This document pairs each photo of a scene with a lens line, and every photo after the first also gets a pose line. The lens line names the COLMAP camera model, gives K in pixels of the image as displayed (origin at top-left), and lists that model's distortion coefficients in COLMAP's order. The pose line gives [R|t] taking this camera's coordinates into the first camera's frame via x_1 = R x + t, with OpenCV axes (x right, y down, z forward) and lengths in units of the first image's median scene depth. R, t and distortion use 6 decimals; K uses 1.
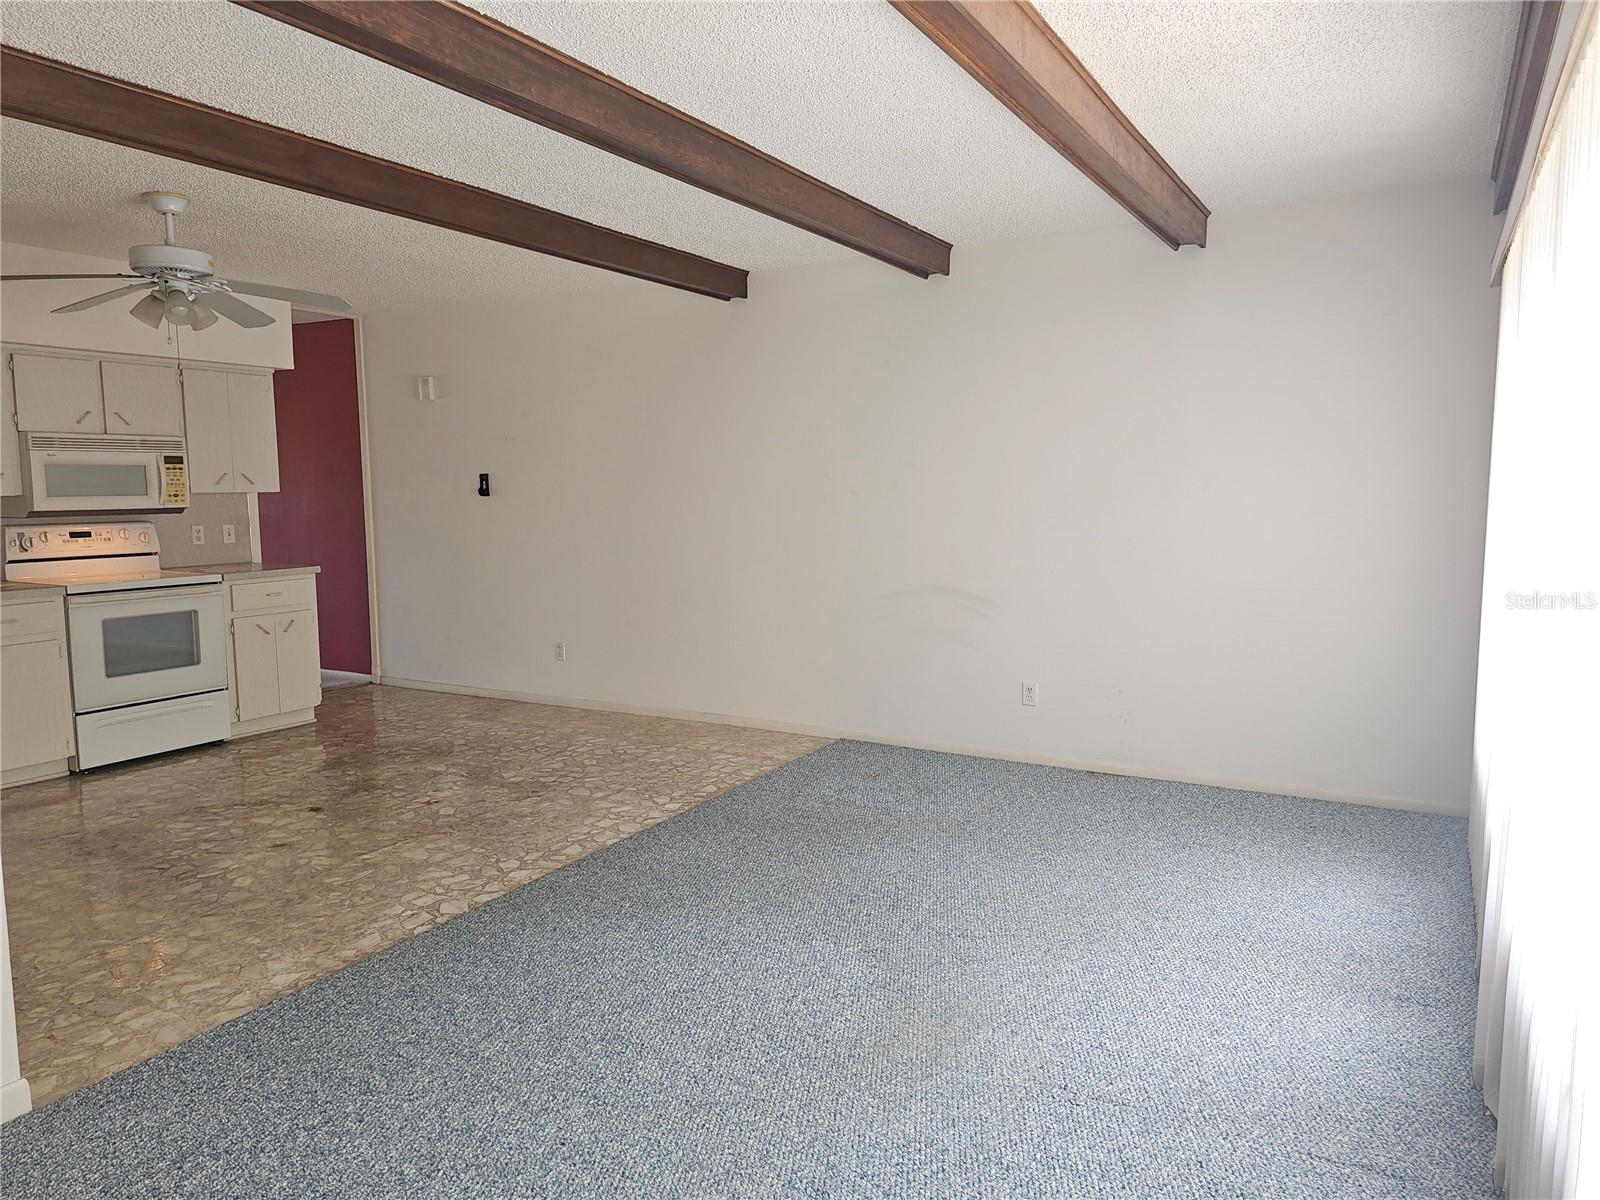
lens RADIAL K [[1070.9, 0, 789.6], [0, 1070.9, 587.5], [0, 0, 1]] dist [0.061059, -0.054109]
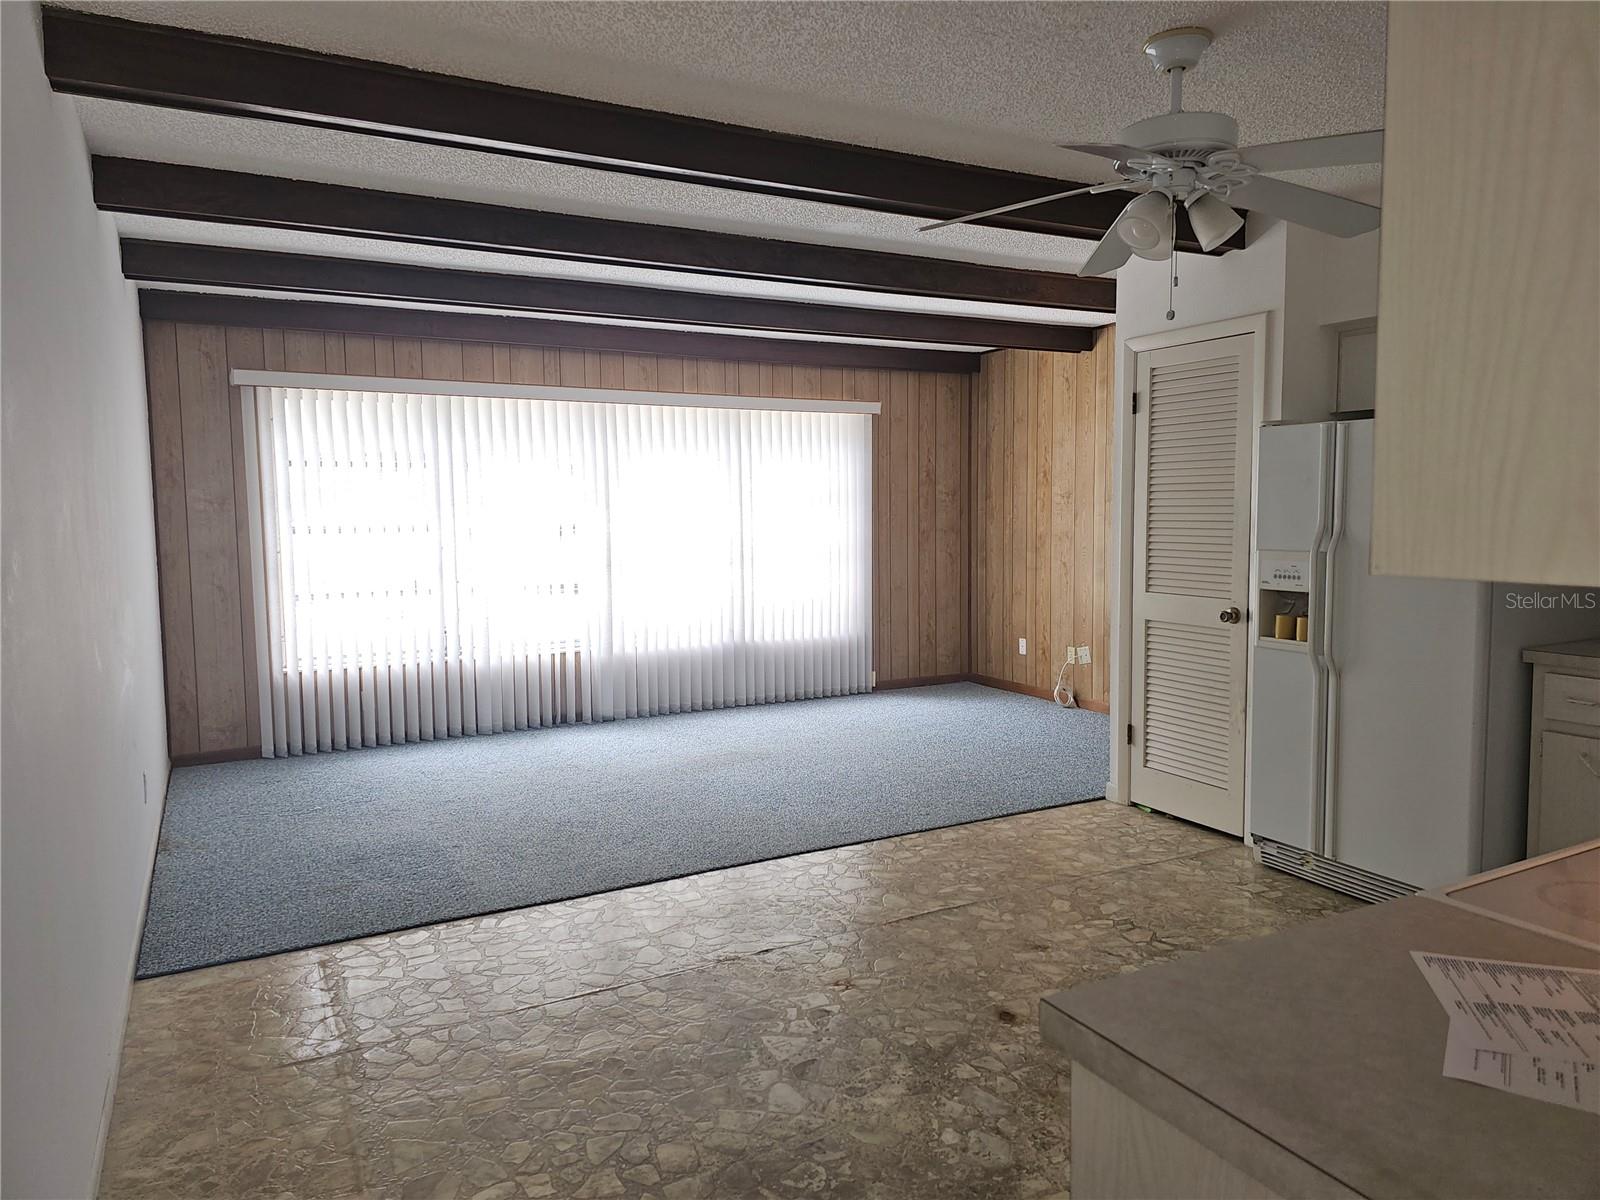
lens RADIAL K [[1070.9, 0, 796.7], [0, 1070.9, 583.7], [0, 0, 1]] dist [0.061059, -0.054109]
pose [[-0.852141, -0.020555, 0.522909, -0.697075], [0.070609, 0.985575, 0.153808, -0.159816], [-0.518527, 0.167988, -0.838397, 1.642152]]
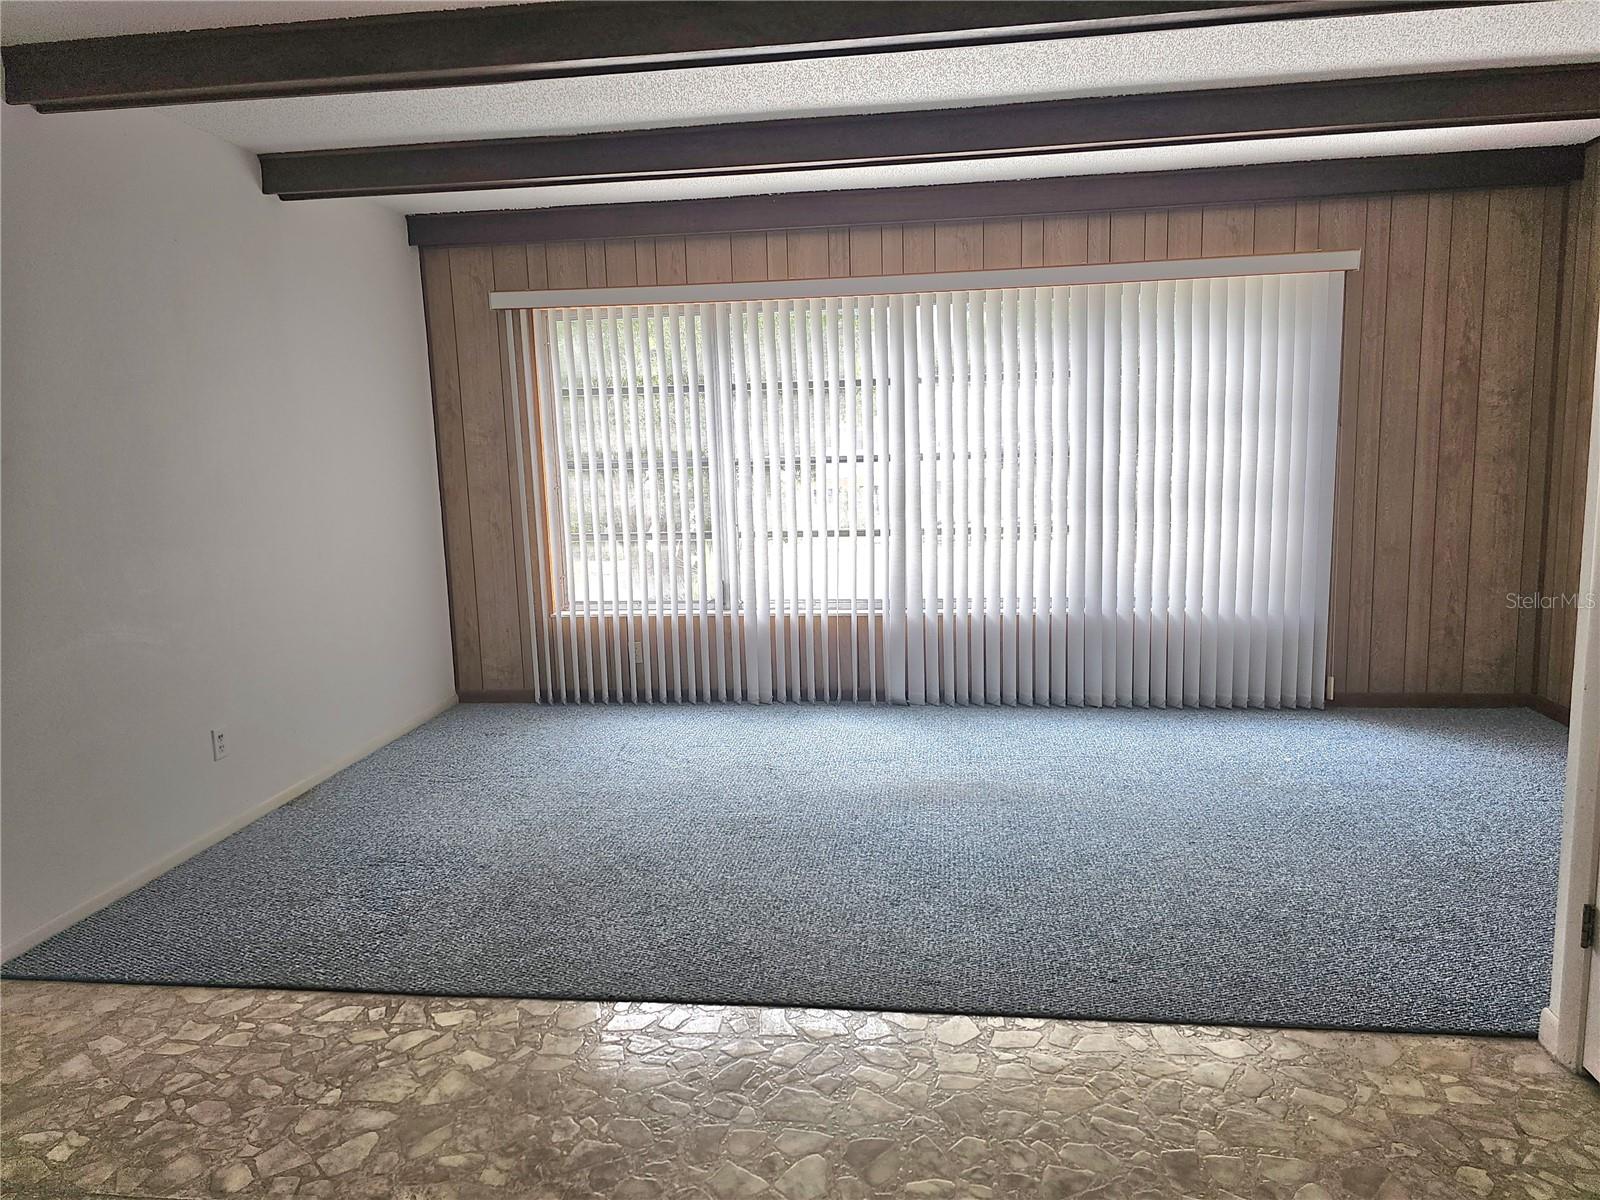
lens RADIAL K [[1070.9, 0, 796.6], [0, 1070.9, 589.0], [0, 0, 1]] dist [0.061059, -0.054109]
pose [[-0.388439, -0.108631, 0.915049, -0.715228], [0.126241, 0.977390, 0.169622, -0.097879], [-0.912786, 0.181404, -0.365942, 1.051309]]
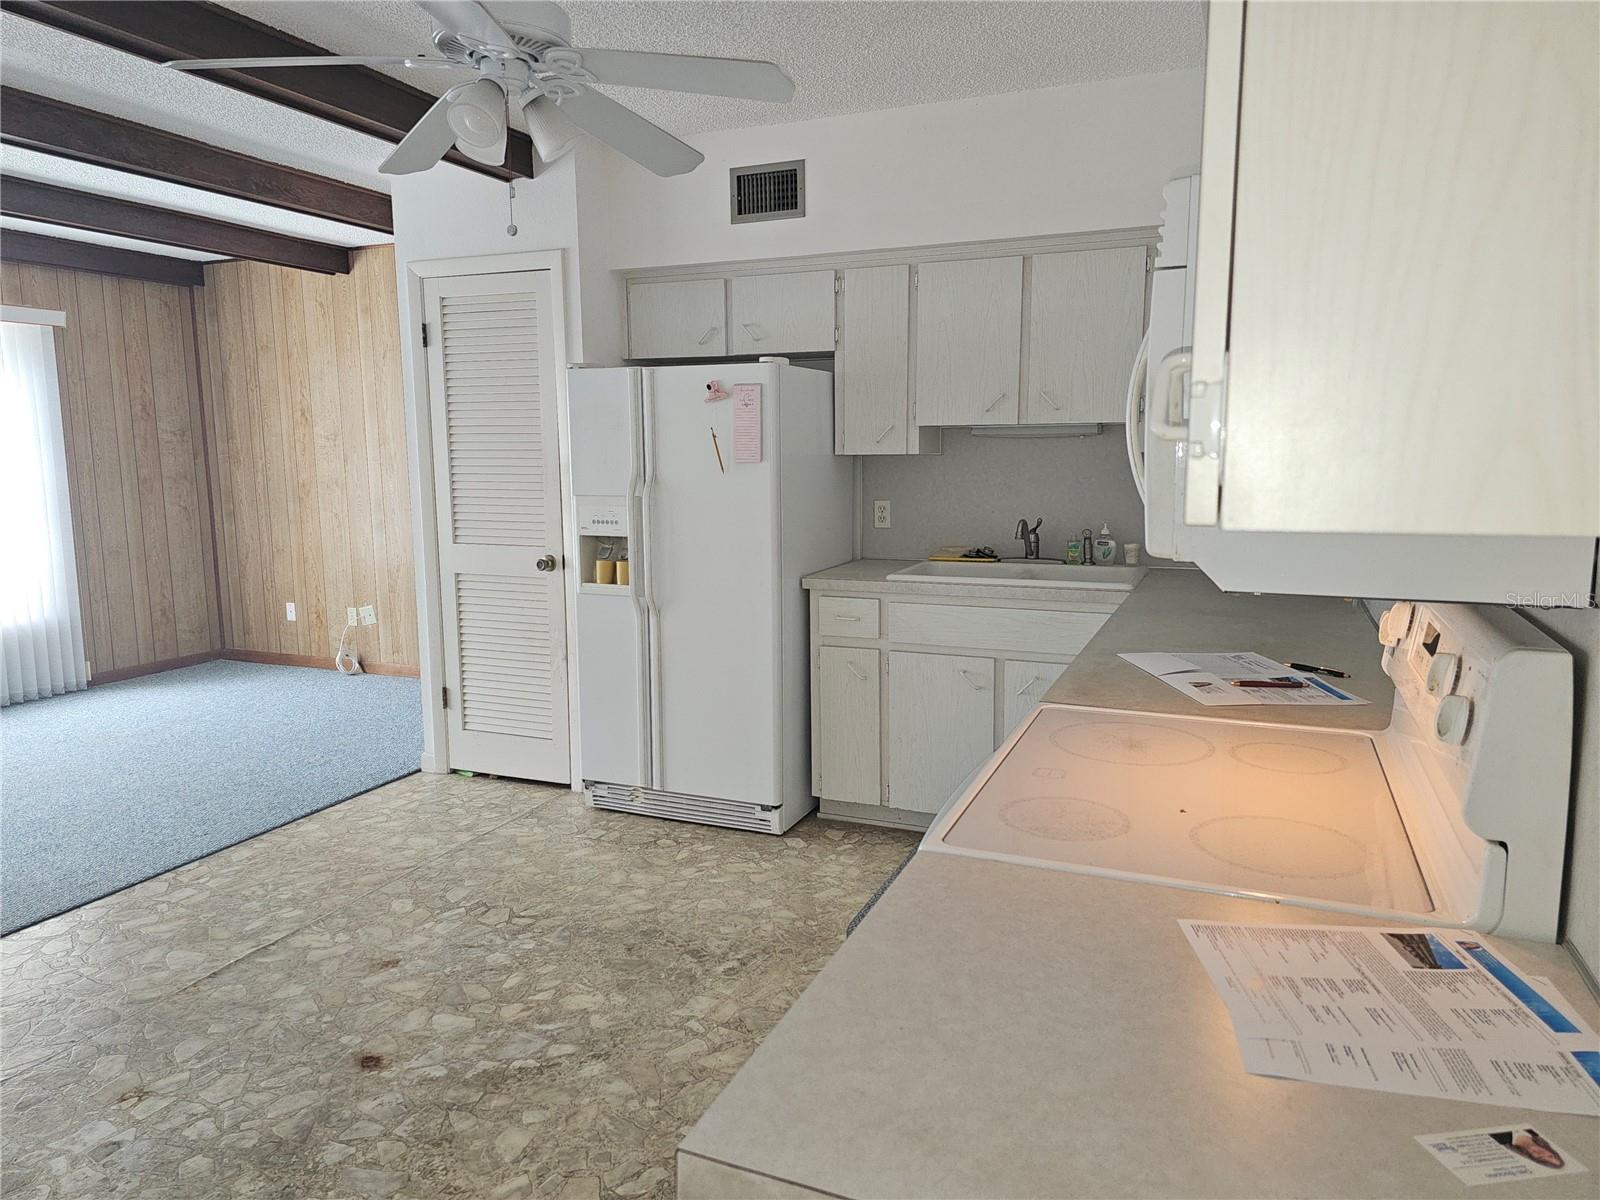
lens RADIAL K [[1070.9, 0, 802.3], [0, 1070.9, 593.7], [0, 0, 1]] dist [0.061059, -0.054109]
pose [[-0.991087, 0.034533, -0.128664, -0.620916], [0.002950, 0.971270, 0.237960, -0.152399], [0.133185, 0.235460, -0.962715, 1.572582]]
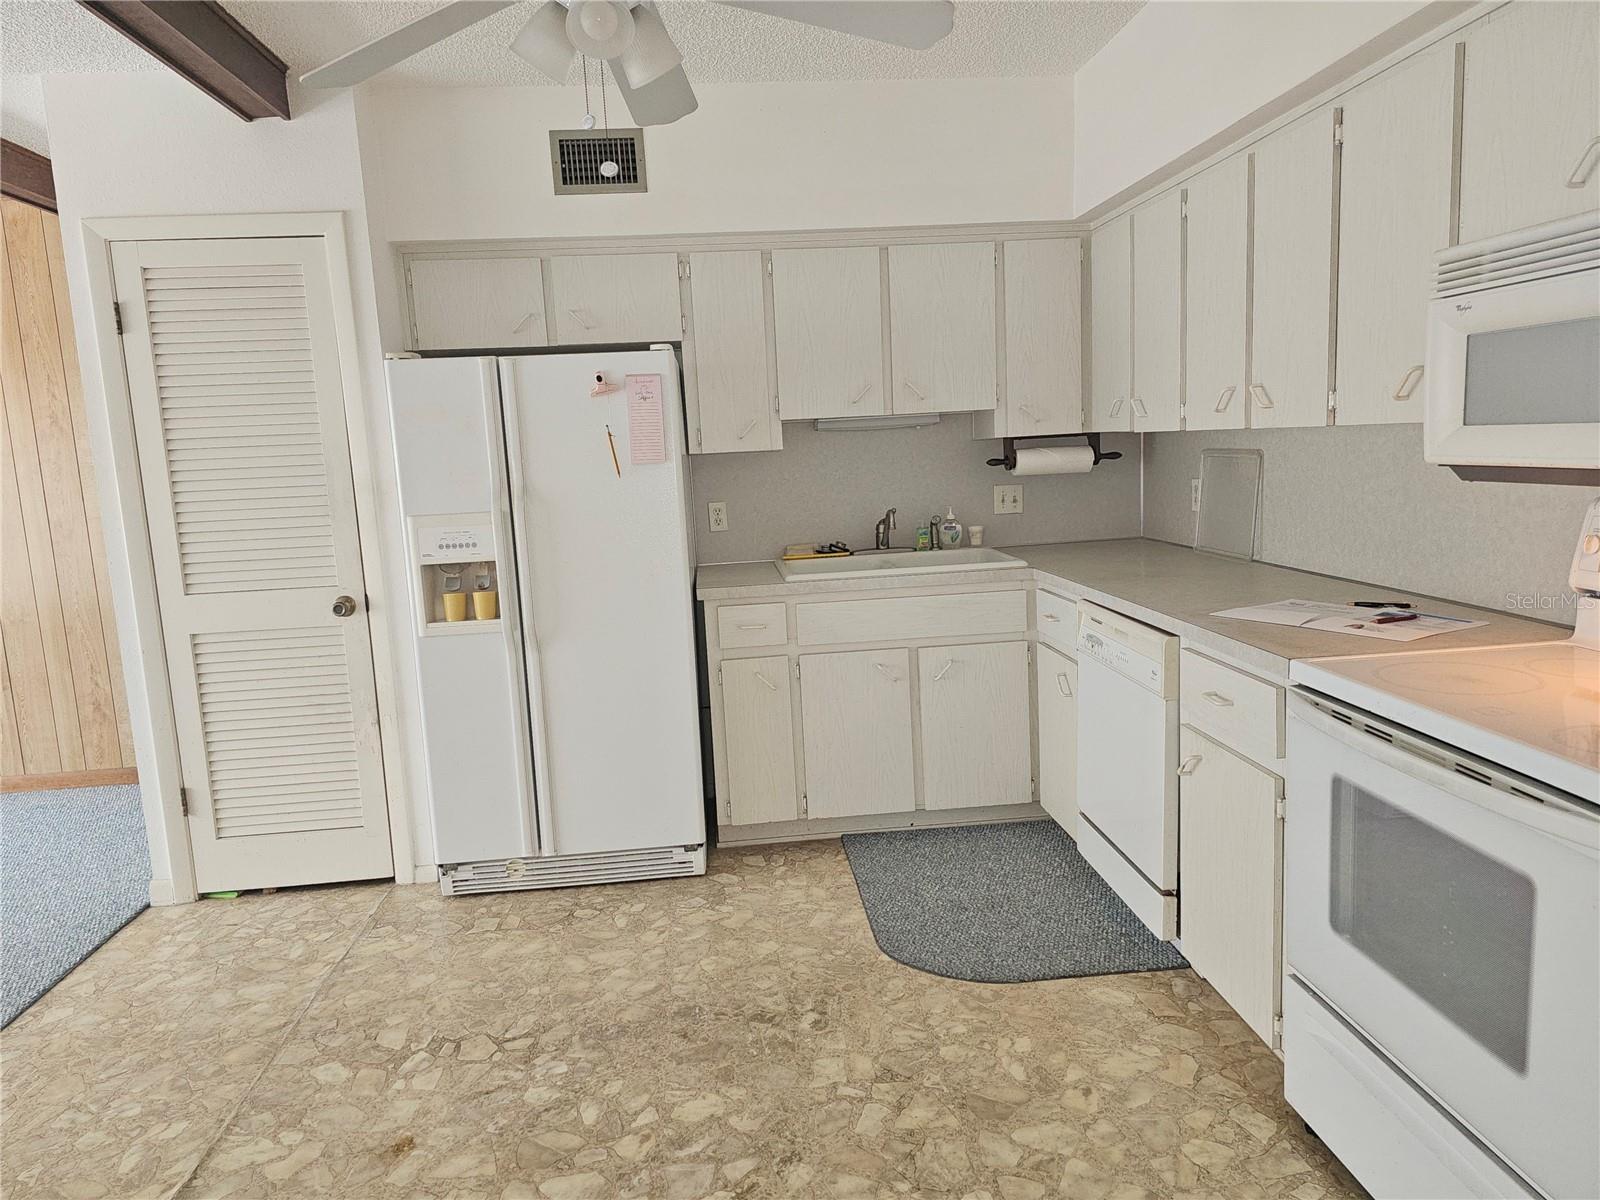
lens RADIAL K [[1070.9, 0, 798.0], [0, 1070.9, 597.1], [0, 0, 1]] dist [0.061059, -0.054109]
pose [[-0.812433, 0.132390, -0.567825, -0.345188], [-0.000989, 0.973566, 0.228406, -0.132953], [0.583053, 0.186126, -0.790826, 1.403790]]
